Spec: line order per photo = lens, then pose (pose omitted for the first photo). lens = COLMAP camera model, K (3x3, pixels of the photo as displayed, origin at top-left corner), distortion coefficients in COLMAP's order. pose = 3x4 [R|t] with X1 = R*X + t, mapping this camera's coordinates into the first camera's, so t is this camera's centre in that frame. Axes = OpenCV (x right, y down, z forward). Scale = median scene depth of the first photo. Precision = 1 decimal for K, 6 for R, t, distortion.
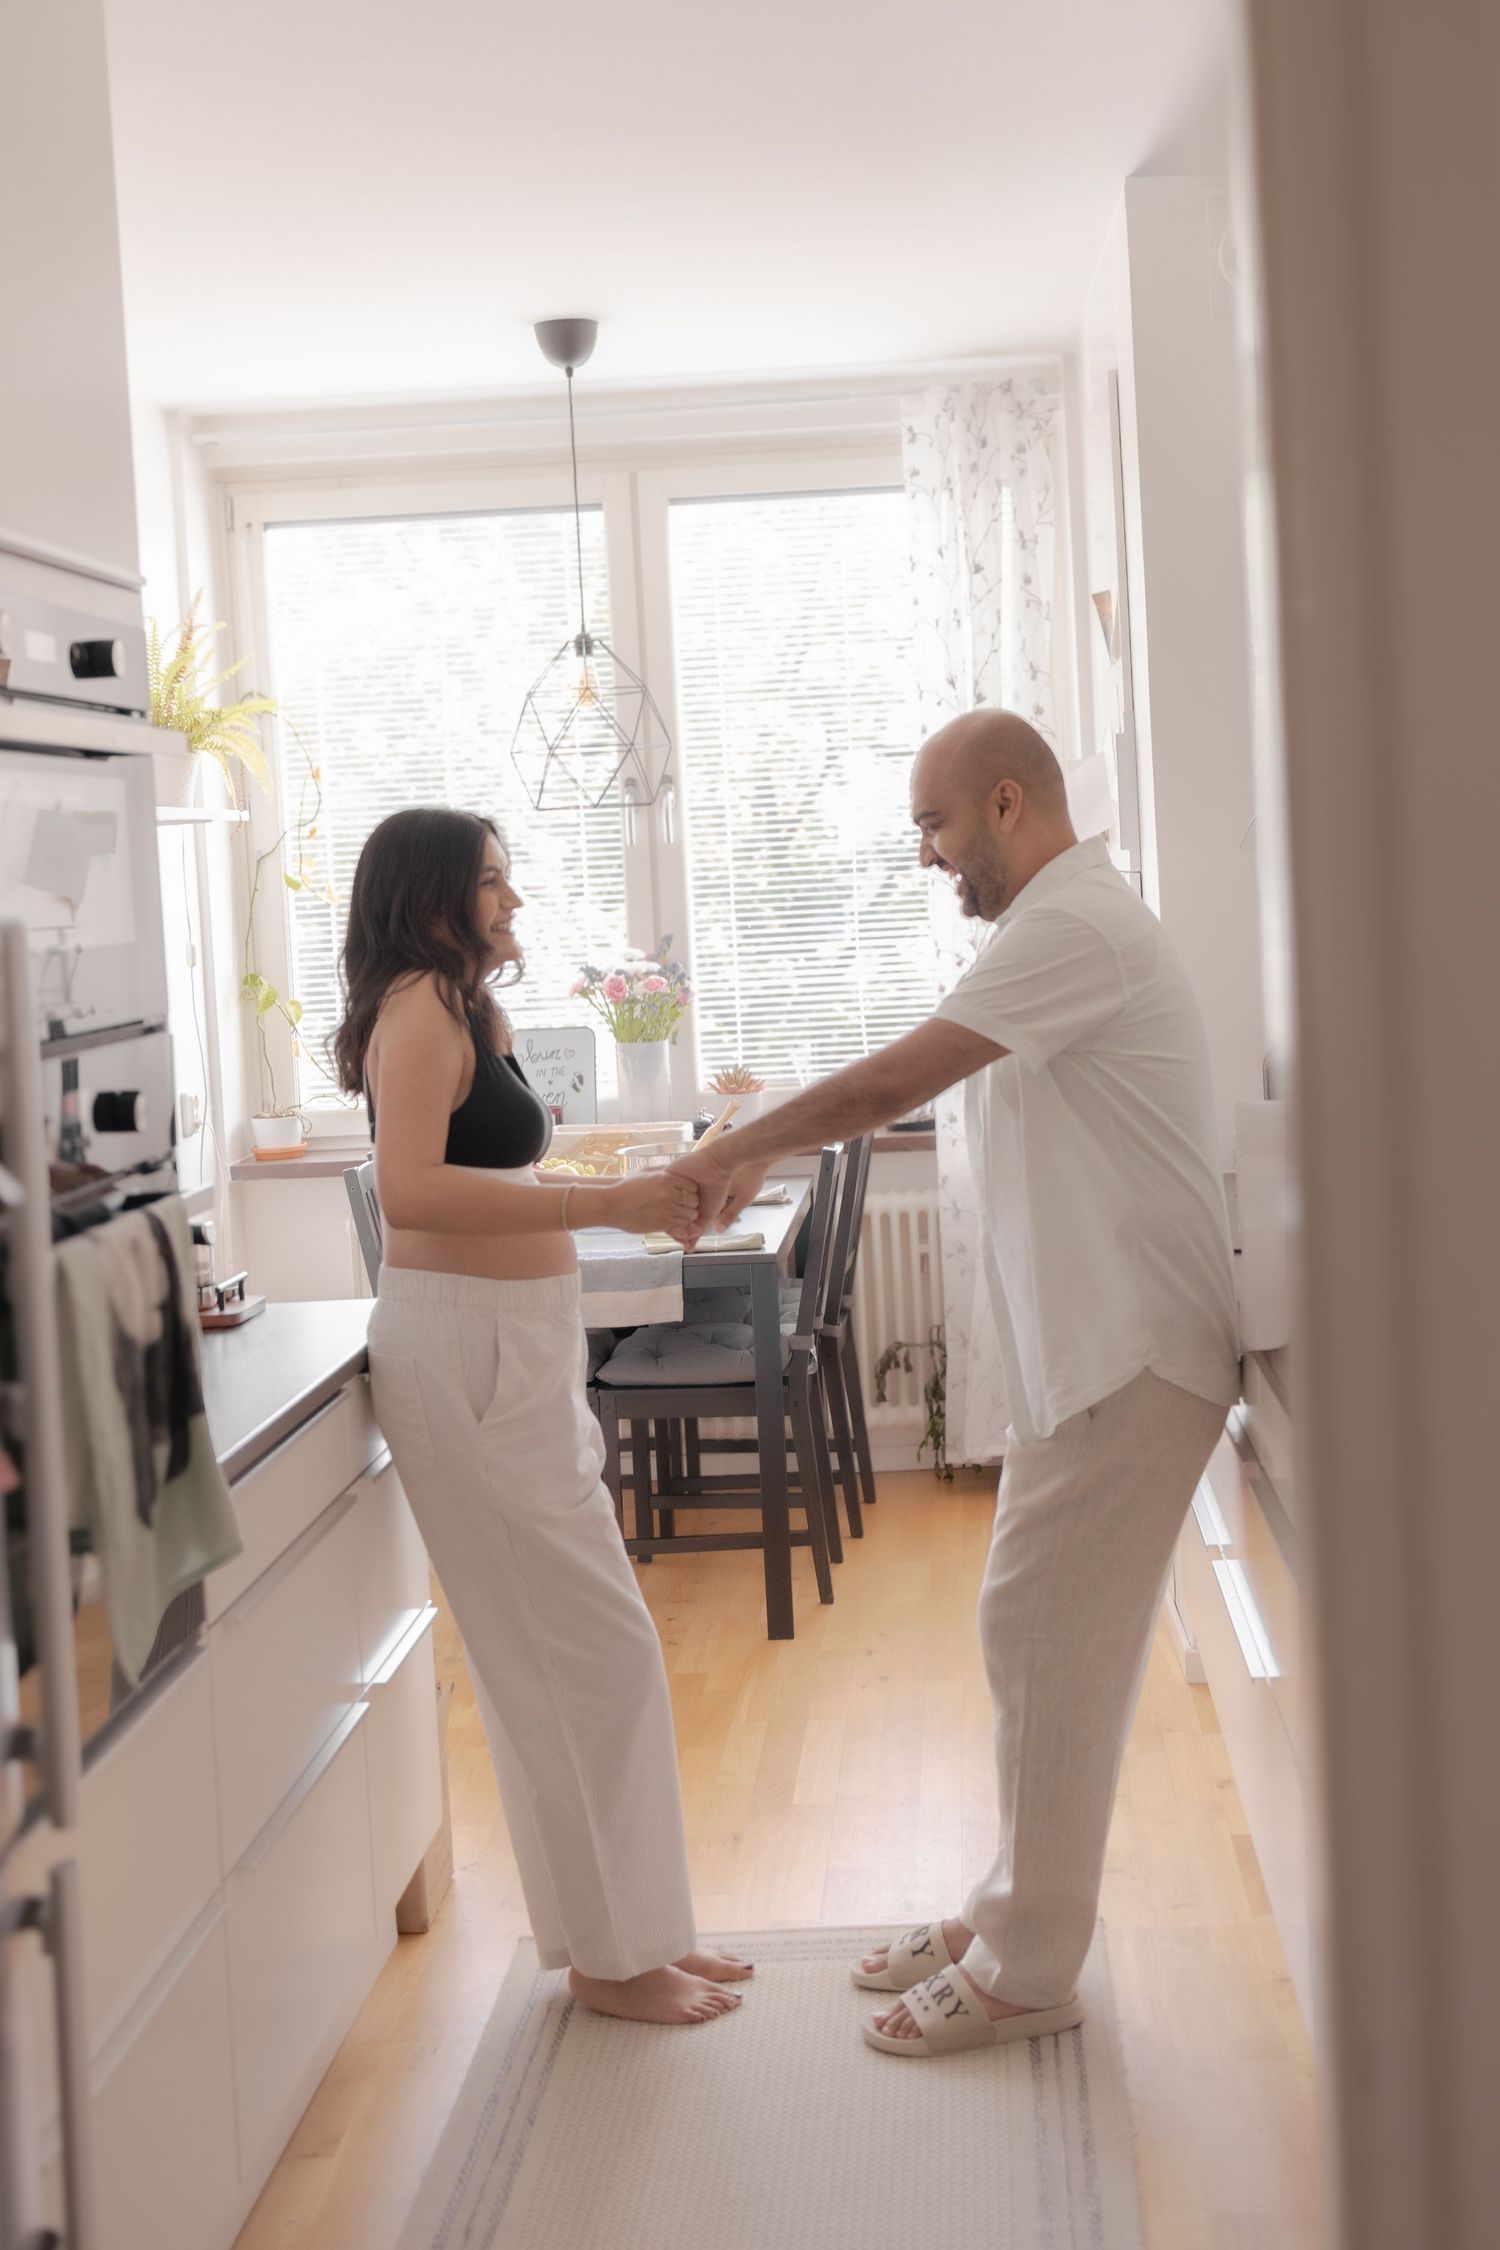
lens RADIAL K [[3047.3, 0, 750.3], [0, 3047.3, 1123.5], [0, 0, 1]] dist [-0.001413, -0.007976]
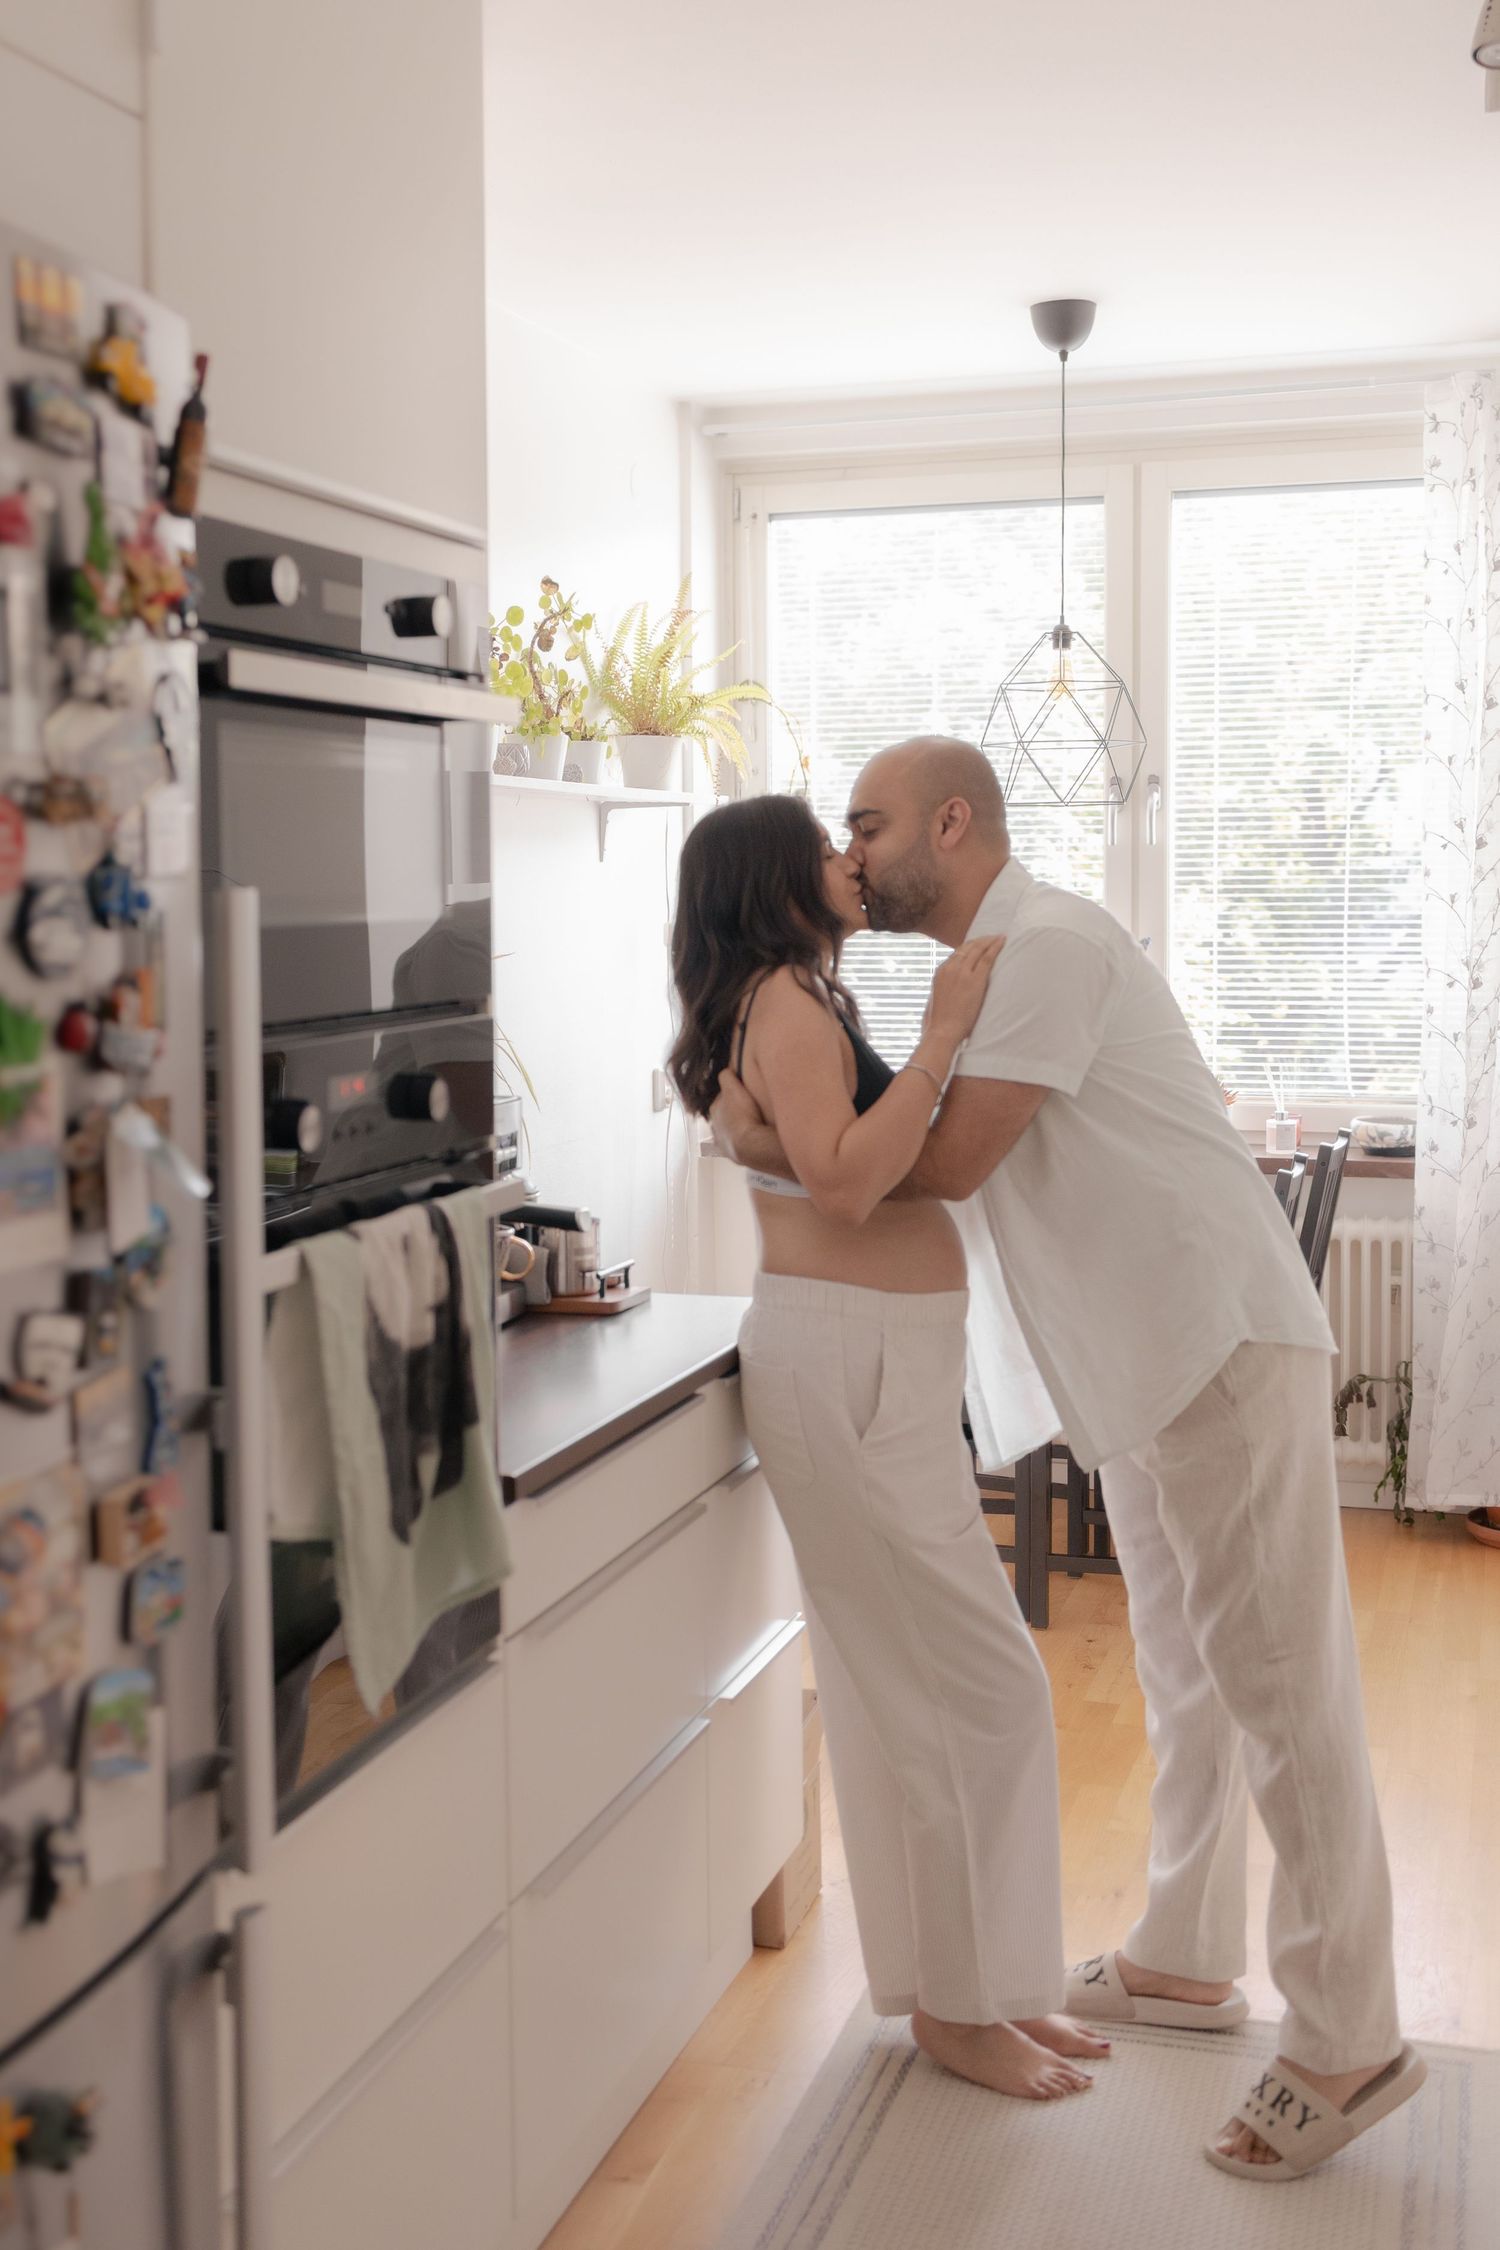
lens RADIAL K [[2493.2, 0, 748.6], [0, 2493.2, 1079.6], [0, 0, 1]] dist [0.013920, 0.004847]
pose [[0.961505, 0.065521, -0.266863, 0.076459], [-0.065335, 0.997817, 0.009586, -0.018288], [0.266909, 0.008219, 0.963687, 0.220684]]
